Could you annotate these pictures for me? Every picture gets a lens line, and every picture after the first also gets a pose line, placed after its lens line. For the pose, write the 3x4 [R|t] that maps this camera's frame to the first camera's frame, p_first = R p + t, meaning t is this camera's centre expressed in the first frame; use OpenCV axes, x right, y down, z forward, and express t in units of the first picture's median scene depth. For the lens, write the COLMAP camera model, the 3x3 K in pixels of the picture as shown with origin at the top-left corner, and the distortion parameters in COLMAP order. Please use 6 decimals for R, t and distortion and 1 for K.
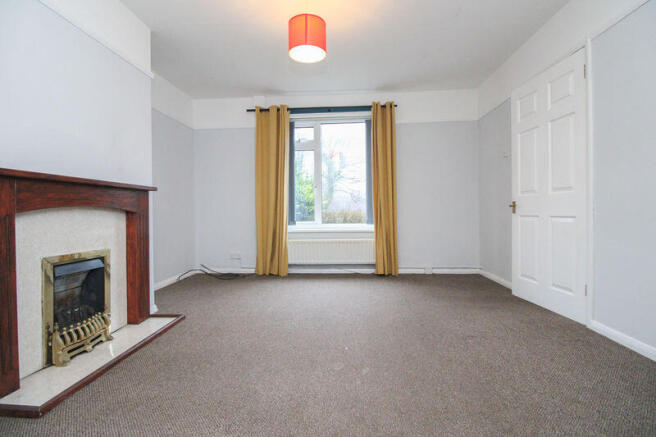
lens RADIAL K [[309.0, 0, 328.0], [0, 309.0, 218.5], [0, 0, 1]] dist [-0.000314, -0.000383]
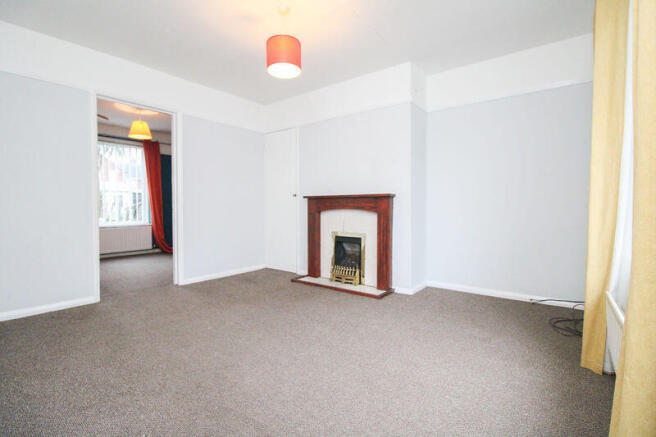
lens RADIAL K [[309.0, 0, 328.0], [0, 309.0, 218.5], [0, 0, 1]] dist [-0.000314, -0.000383]
pose [[-0.577376, 0.031456, -0.815873, 0.756408], [-0.019936, 0.998416, 0.052603, -0.064301], [0.816235, 0.046637, -0.575834, 1.806545]]
